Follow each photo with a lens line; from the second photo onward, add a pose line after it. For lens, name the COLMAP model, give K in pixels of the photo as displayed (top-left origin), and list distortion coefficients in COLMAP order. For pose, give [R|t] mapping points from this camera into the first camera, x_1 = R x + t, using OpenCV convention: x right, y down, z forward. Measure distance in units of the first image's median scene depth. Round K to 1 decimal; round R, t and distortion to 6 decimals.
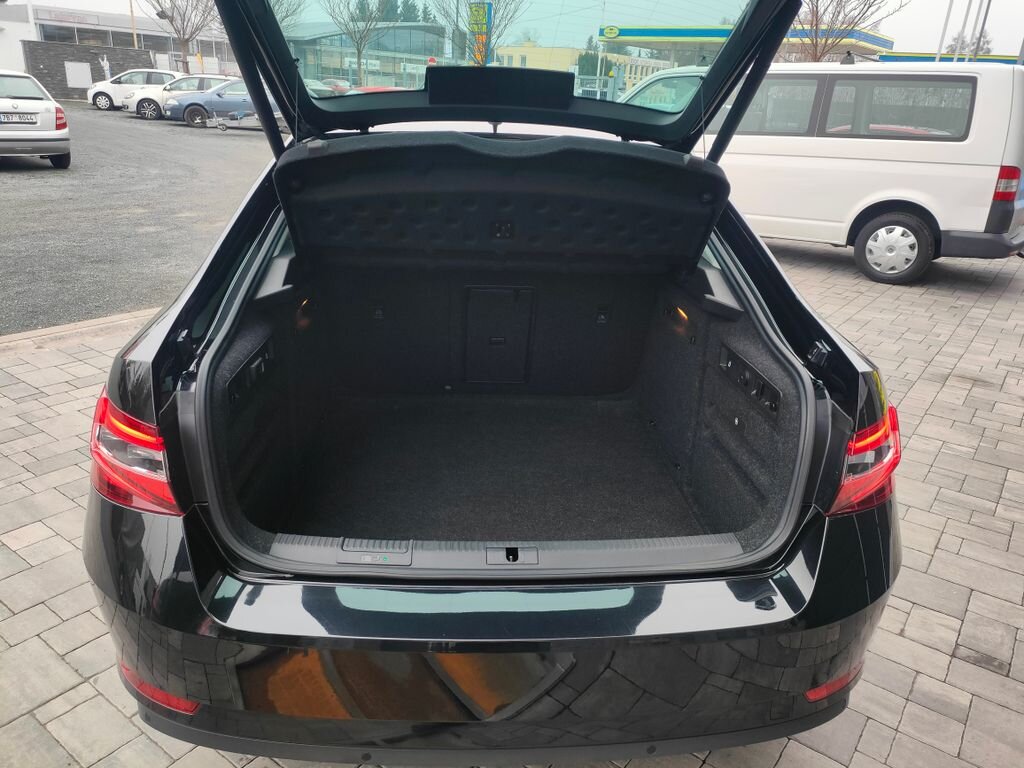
lens RADIAL K [[758.8, 0, 497.3], [0, 758.8, 399.3], [0, 0, 1]] dist [0.006079, -0.004792]
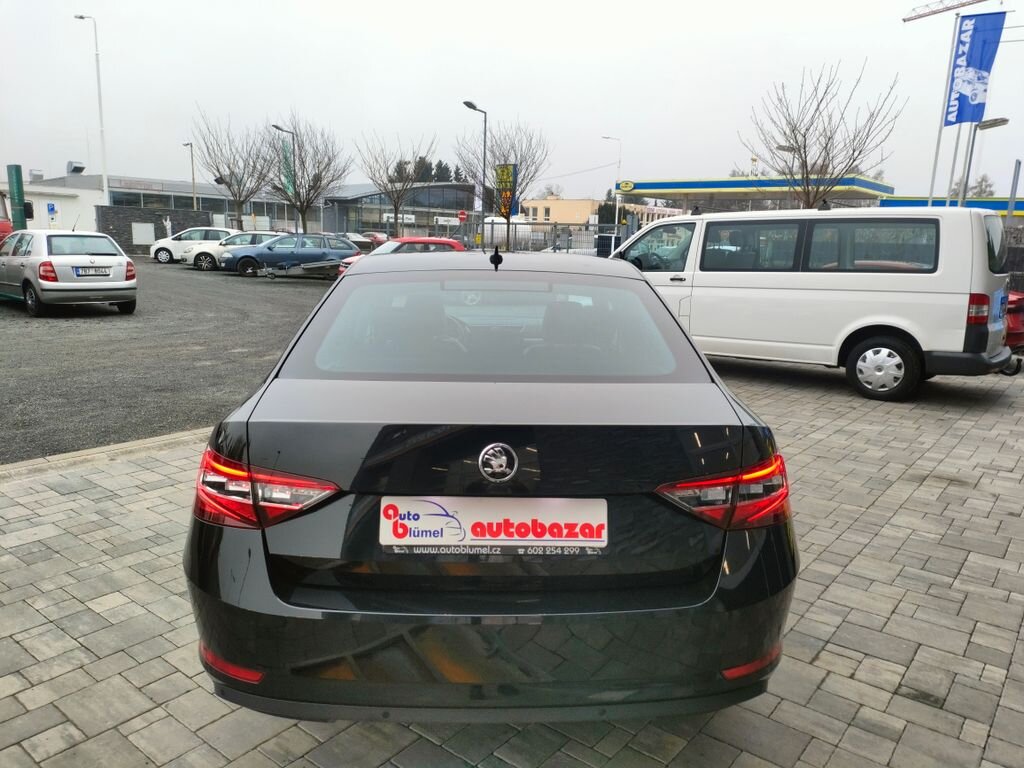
lens RADIAL K [[748.4, 0, 512.0], [0, 748.4, 384.0], [0, 0, 1]] dist [0.002590, 0.004383]
pose [[0.999641, -0.018083, -0.019749, 0.012888], [0.013931, 0.981064, -0.193184, 0.023615], [0.022868, 0.192839, 0.980964, -0.059838]]
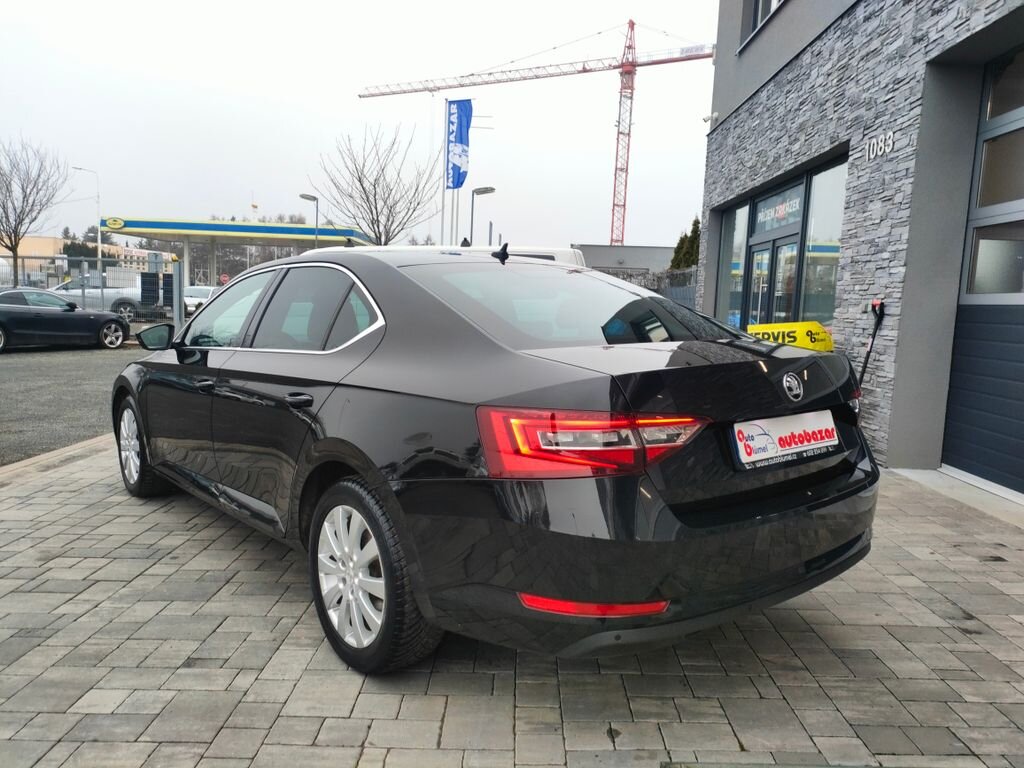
lens RADIAL K [[729.5, 0, 512.0], [0, 729.5, 384.0], [0, 0, 1]] dist [0.078723, -0.076688]
pose [[0.804319, -0.093553, 0.586787, -0.228510], [0.232606, 0.958291, -0.166053, 0.024222], [-0.546778, 0.270050, 0.792532, -0.008511]]
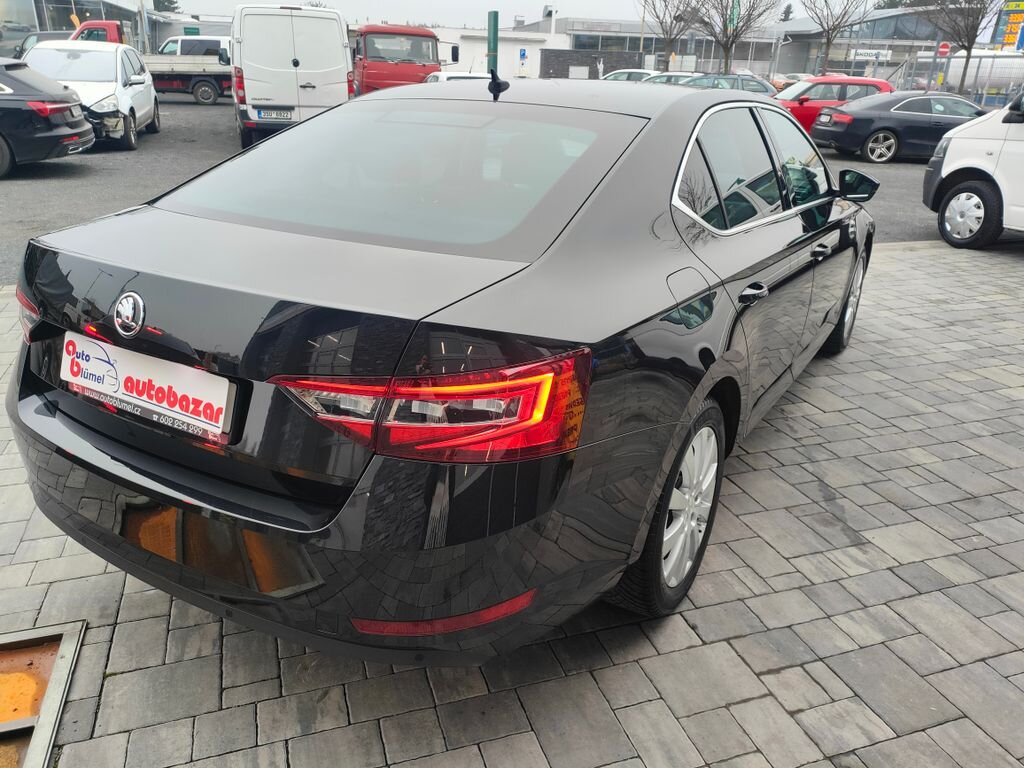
lens RADIAL K [[743.8, 0, 512.0], [0, 743.8, 384.0], [0, 0, 1]] dist [0.073780, -0.071658]
pose [[0.833016, 0.183416, -0.521961, 0.177967], [-0.189510, 0.980969, 0.042266, -0.003370], [0.519779, 0.063709, 0.851922, 0.039479]]
